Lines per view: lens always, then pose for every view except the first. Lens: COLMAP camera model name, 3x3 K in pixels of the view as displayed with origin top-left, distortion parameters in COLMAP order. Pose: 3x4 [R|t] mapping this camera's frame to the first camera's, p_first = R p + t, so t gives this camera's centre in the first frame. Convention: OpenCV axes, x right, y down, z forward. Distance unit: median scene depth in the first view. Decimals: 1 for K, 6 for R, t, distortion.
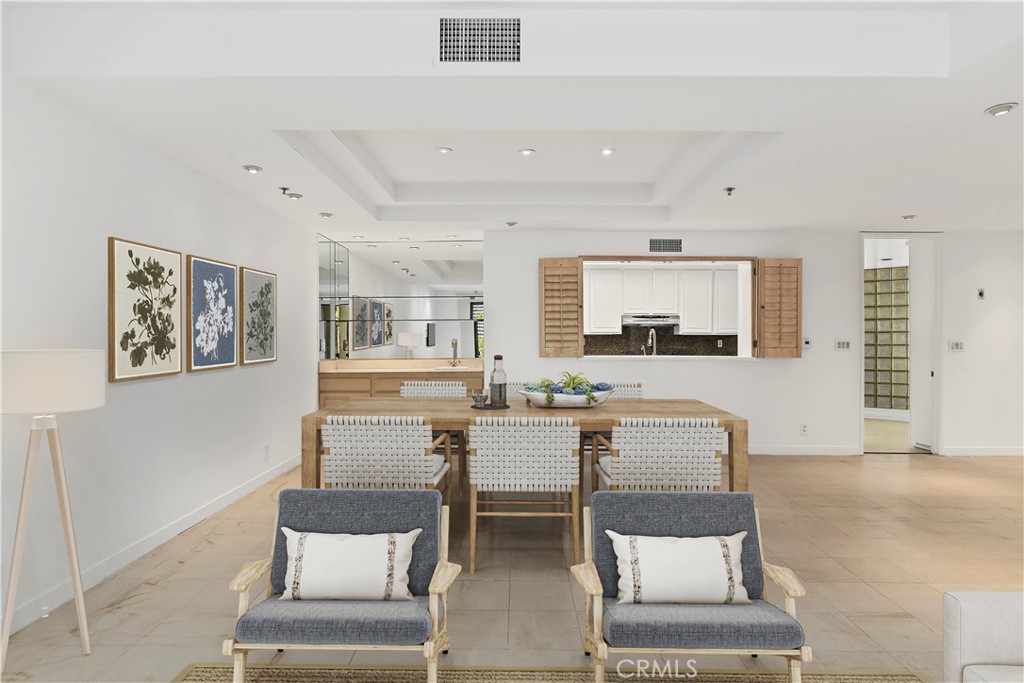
lens RADIAL K [[550.8, 0, 499.0], [0, 550.8, 345.0], [0, 0, 1]] dist [-0.004046, -0.000531]
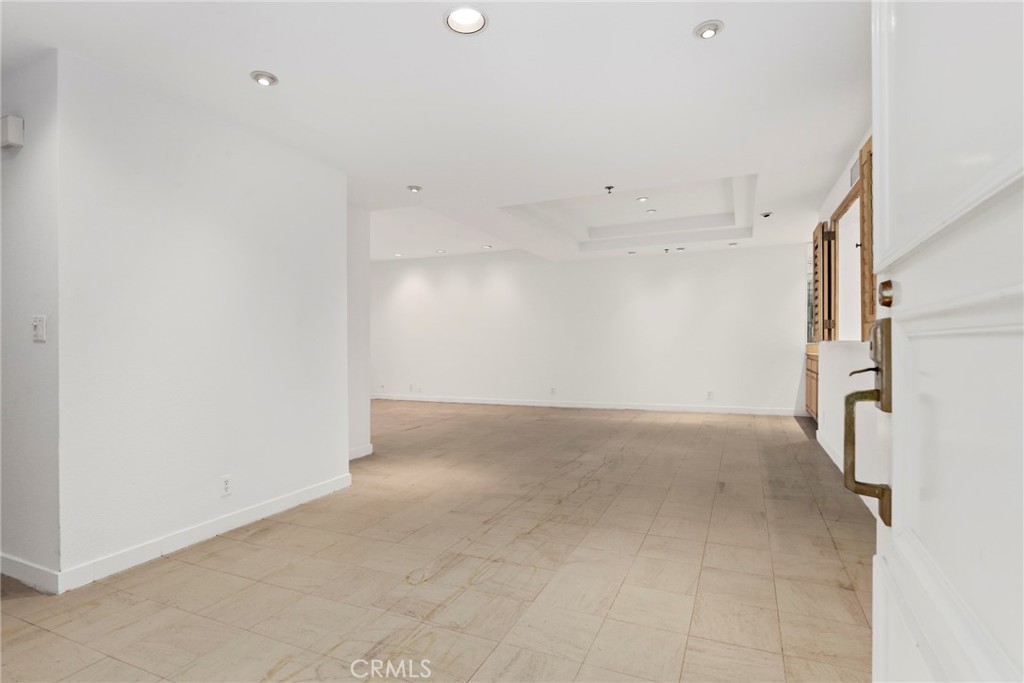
lens RADIAL K [[507.4, 0, 514.5], [0, 507.4, 337.3], [0, 0, 1]] dist [-0.000783, 0.000001]
pose [[-0.399319, -0.007300, -0.916783, 1.038224], [-0.001922, 0.999973, -0.007126, 0.023174], [0.916810, -0.001084, -0.399322, 0.883715]]
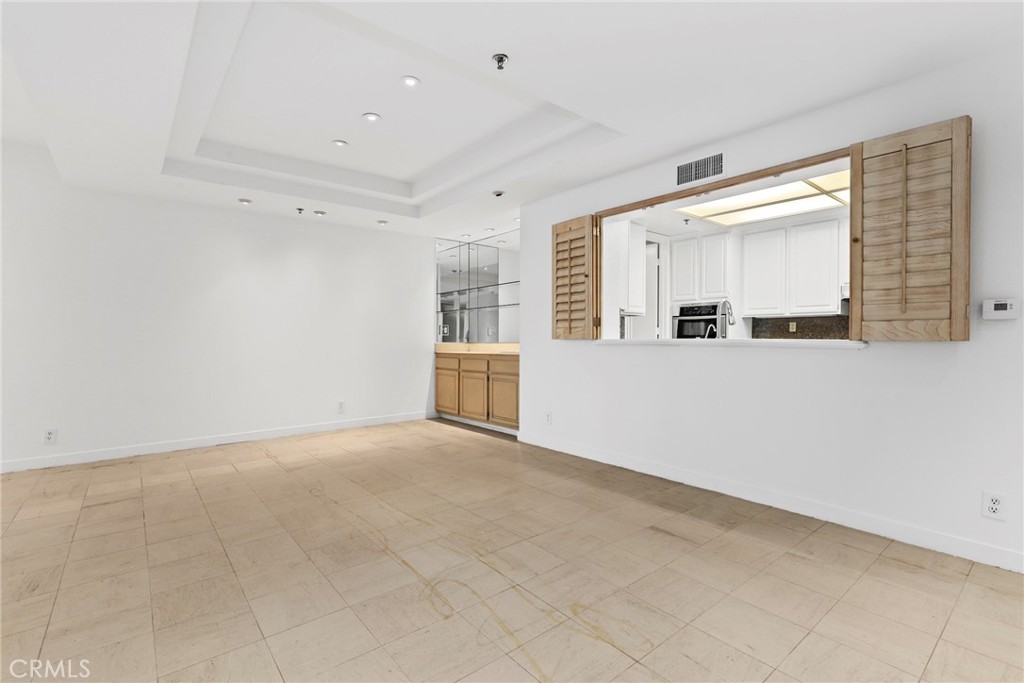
lens RADIAL K [[471.7, 0, 512.0], [0, 471.7, 341.5], [0, 0, 1]] dist [-0.003567, -0.000508]
pose [[0.644124, 0.004566, -0.764907, 0.598941], [-0.007221, 0.999974, -0.000111, 0.025946], [0.764887, 0.005595, 0.644140, 0.476114]]
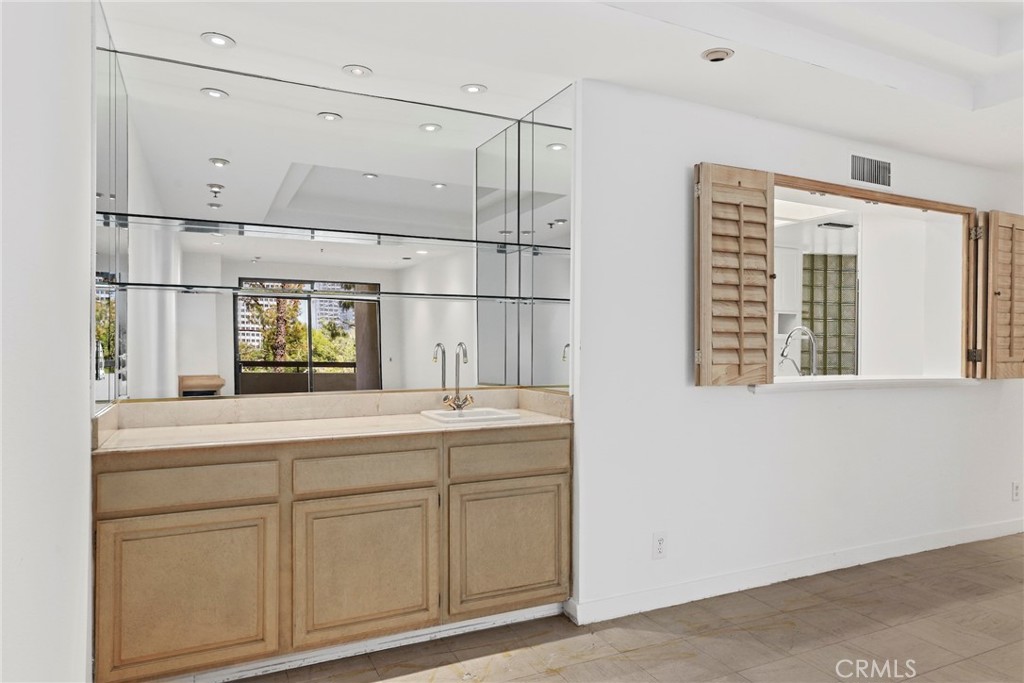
lens RADIAL K [[644.0, 0, 512.0], [0, 644.0, 341.5], [0, 0, 1]] dist [0.001537, 0.003950]
pose [[0.893644, 0.007859, 0.448707, -0.293147], [-0.005144, 0.999960, -0.007269, -0.009459], [-0.448746, 0.004188, 0.893649, 0.608451]]
